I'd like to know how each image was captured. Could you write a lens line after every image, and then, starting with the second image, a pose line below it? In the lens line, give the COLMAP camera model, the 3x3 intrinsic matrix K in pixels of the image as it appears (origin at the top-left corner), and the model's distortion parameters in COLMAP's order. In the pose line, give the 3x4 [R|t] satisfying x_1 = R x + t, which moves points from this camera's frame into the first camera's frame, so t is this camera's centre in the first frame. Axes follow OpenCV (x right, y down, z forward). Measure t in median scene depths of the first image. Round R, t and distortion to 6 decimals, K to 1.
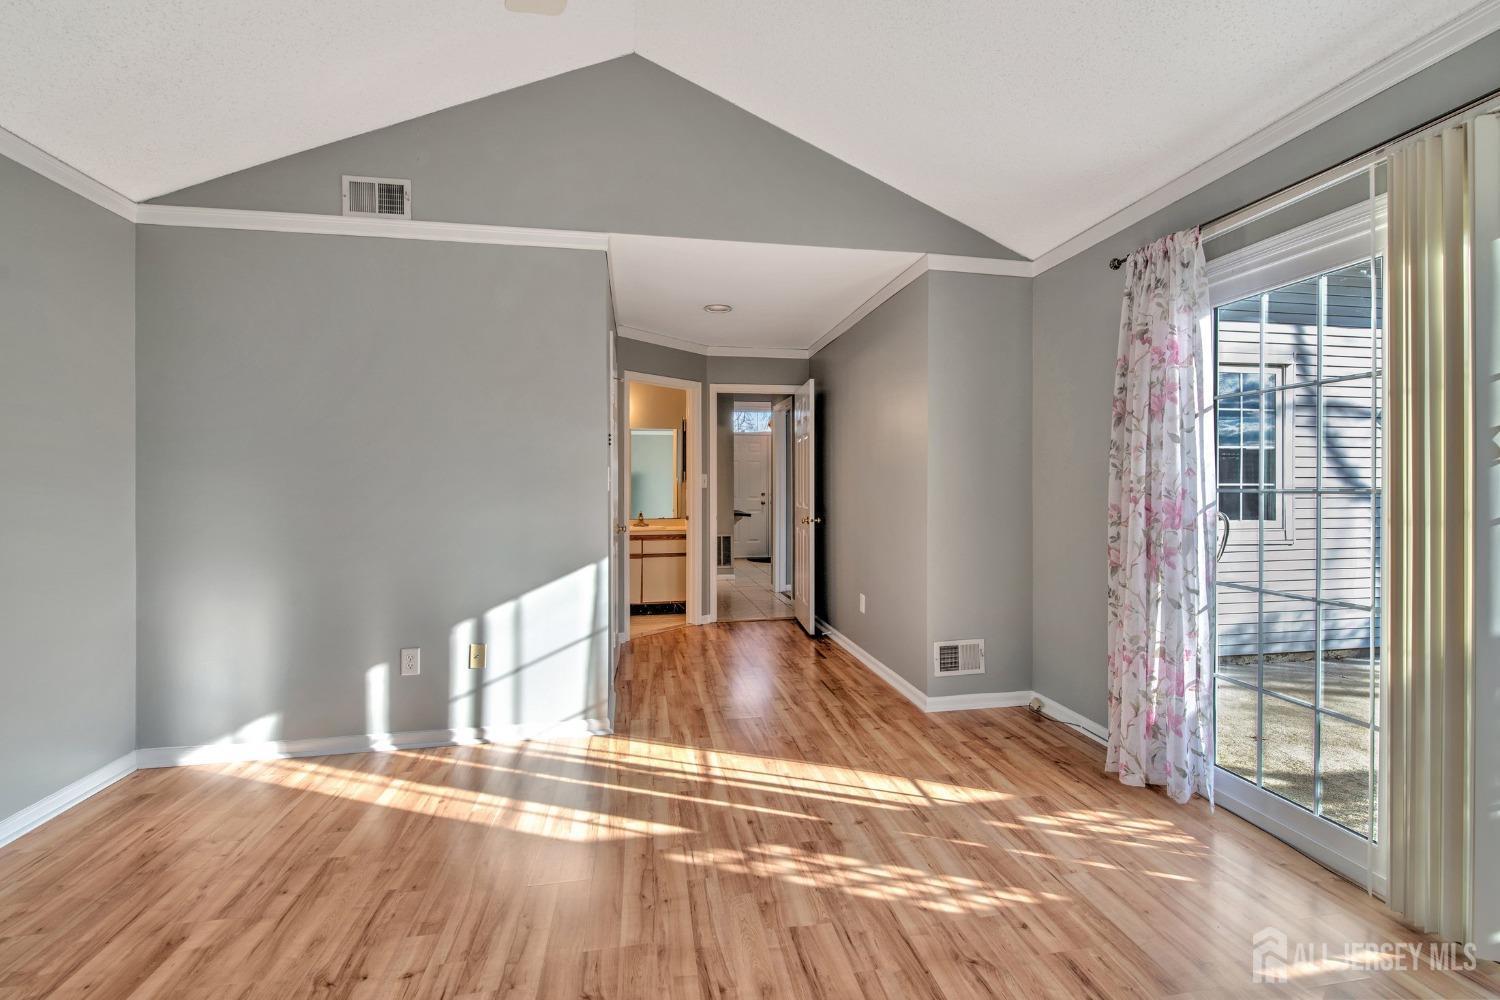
lens RADIAL K [[641.7, 0, 749.4], [0, 641.7, 498.2], [0, 0, 1]] dist [0.008026, -0.004533]
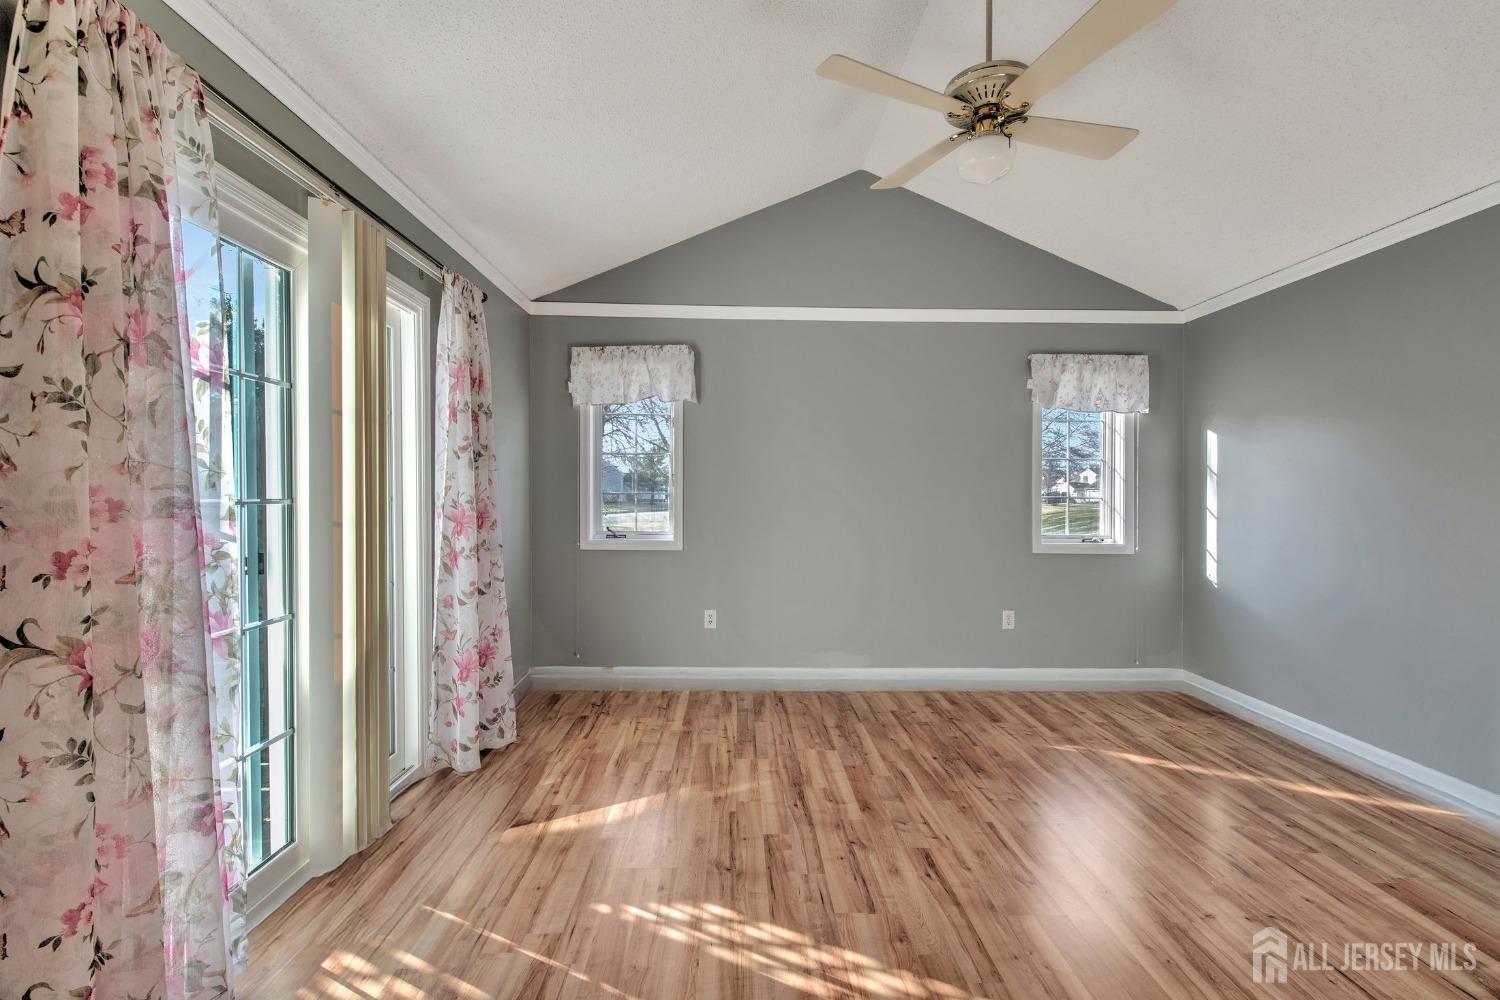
lens RADIAL K [[641.7, 0, 739.5], [0, 641.7, 493.3], [0, 0, 1]] dist [0.008026, -0.004533]
pose [[-0.986571, -0.000510, 0.163333, 0.076435], [0.000778, 0.999969, 0.007820, -0.020910], [-0.163332, 0.007842, -0.986540, 1.439530]]
